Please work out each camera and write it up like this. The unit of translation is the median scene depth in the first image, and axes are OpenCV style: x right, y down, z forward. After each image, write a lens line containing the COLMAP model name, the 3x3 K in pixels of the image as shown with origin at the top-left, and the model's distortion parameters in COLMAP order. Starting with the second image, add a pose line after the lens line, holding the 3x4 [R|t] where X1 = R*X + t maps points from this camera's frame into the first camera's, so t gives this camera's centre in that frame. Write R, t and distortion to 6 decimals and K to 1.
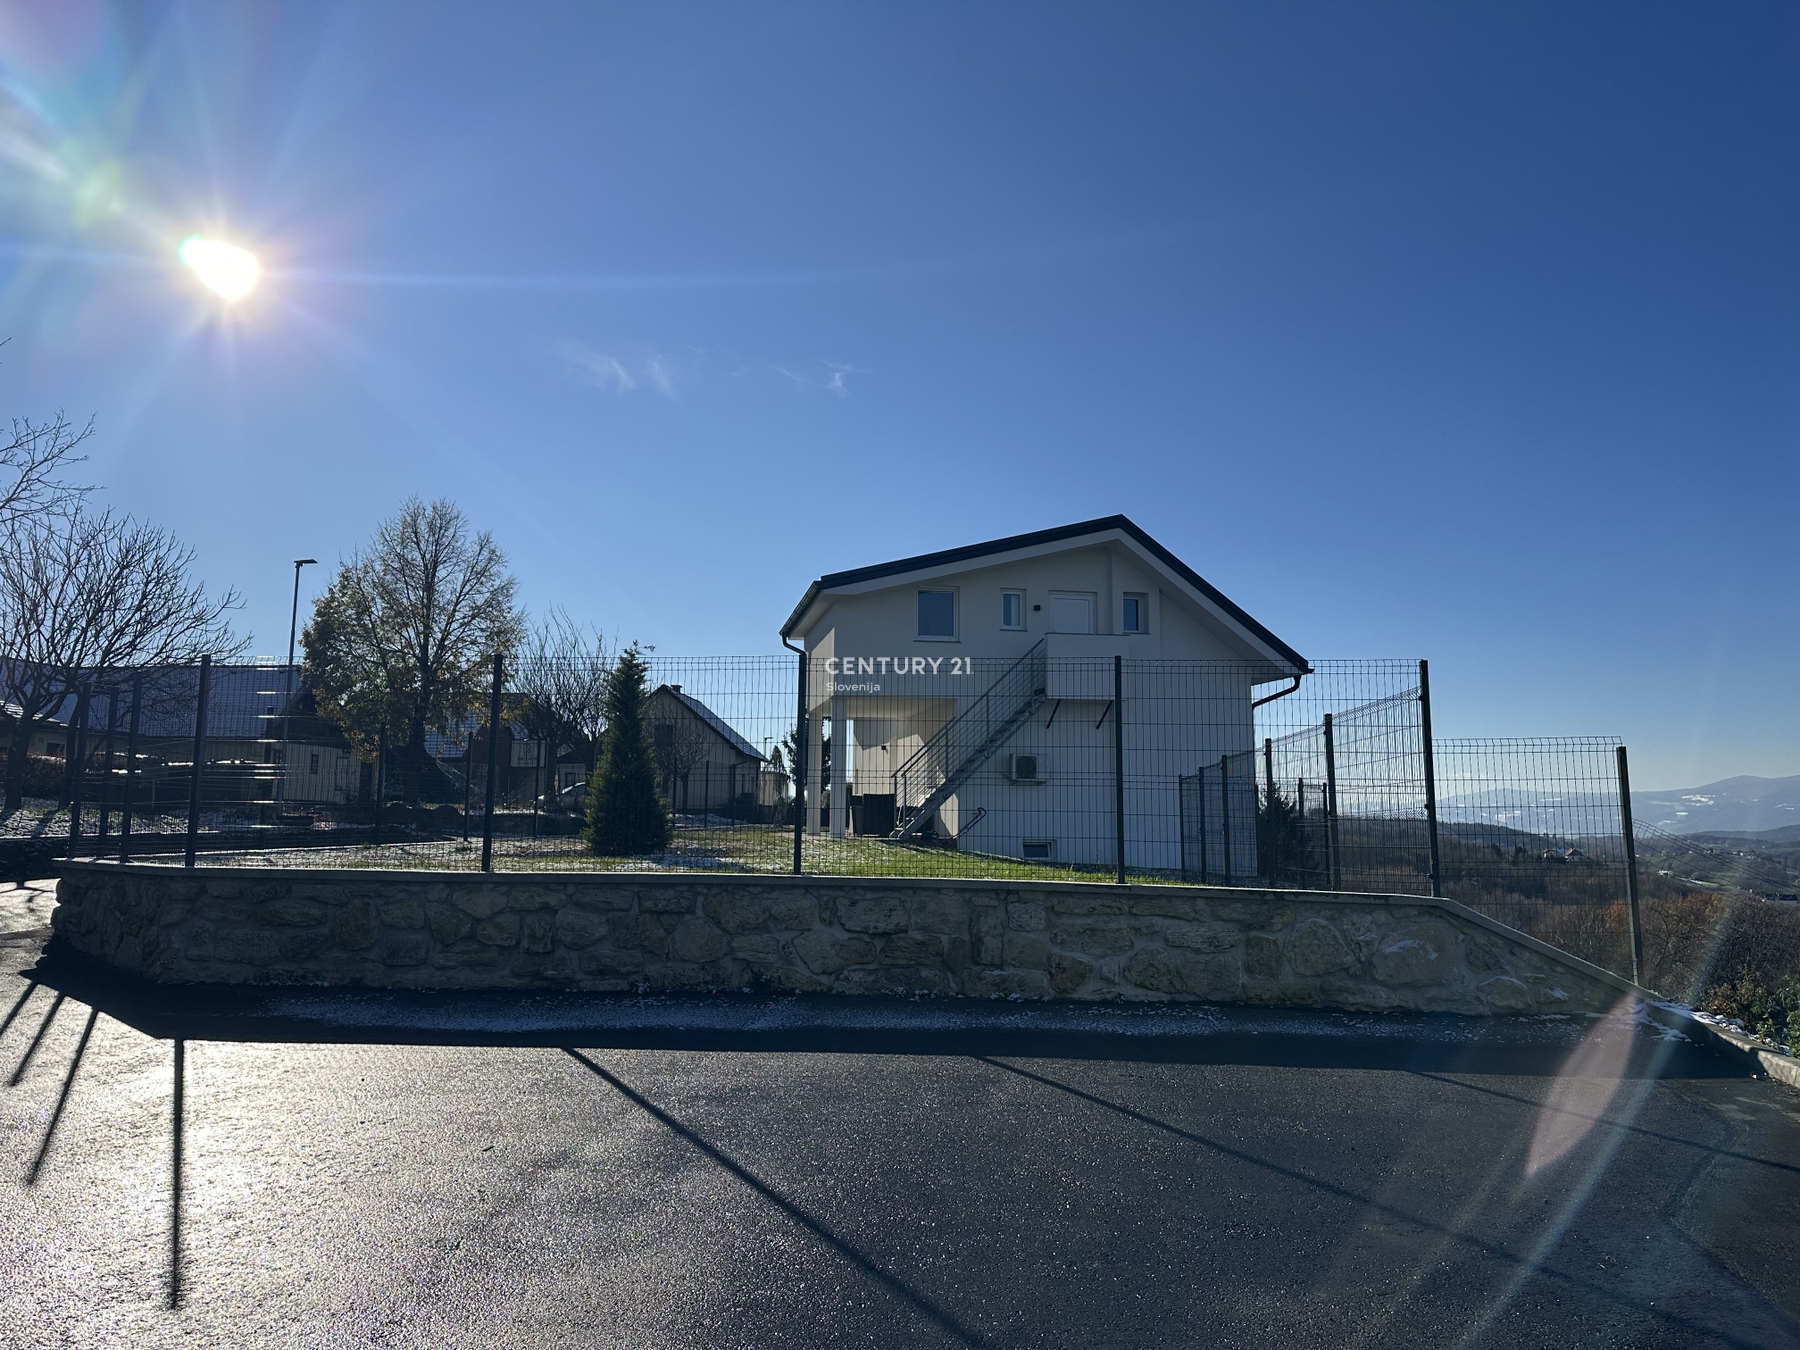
lens RADIAL K [[1269.9, 0, 914.3], [0, 1269.9, 674.7], [0, 0, 1]] dist [0.204348, -0.352666]
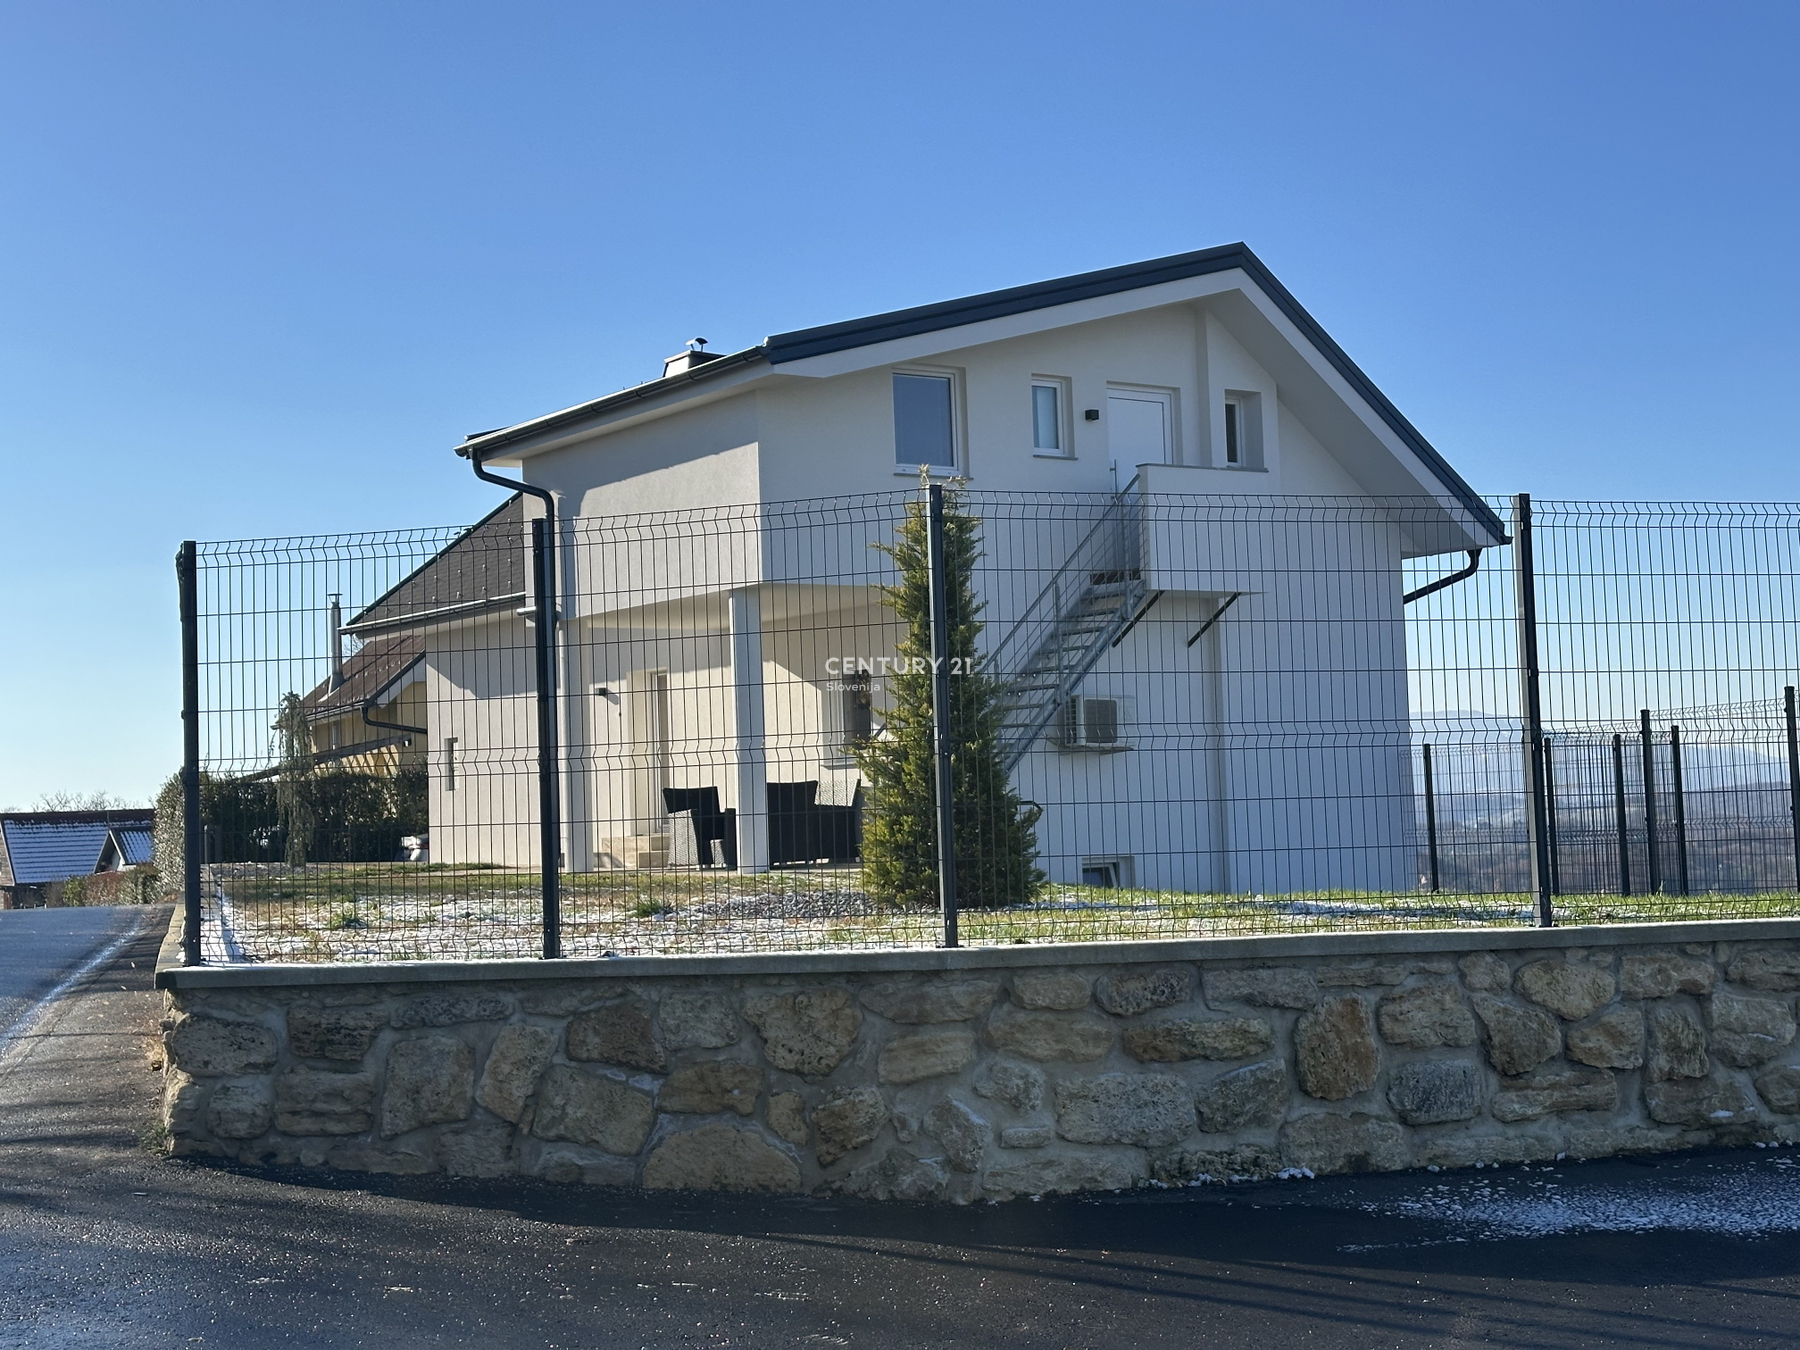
lens RADIAL K [[2542.1, 0, 903.0], [0, 2542.1, 667.3], [0, 0, 1]] dist [0.213601, -0.419934]
pose [[0.901658, -0.011729, 0.432290, -0.985061], [-0.008943, 0.998913, 0.045756, 0.008187], [-0.432356, -0.045122, 0.900573, 0.214924]]
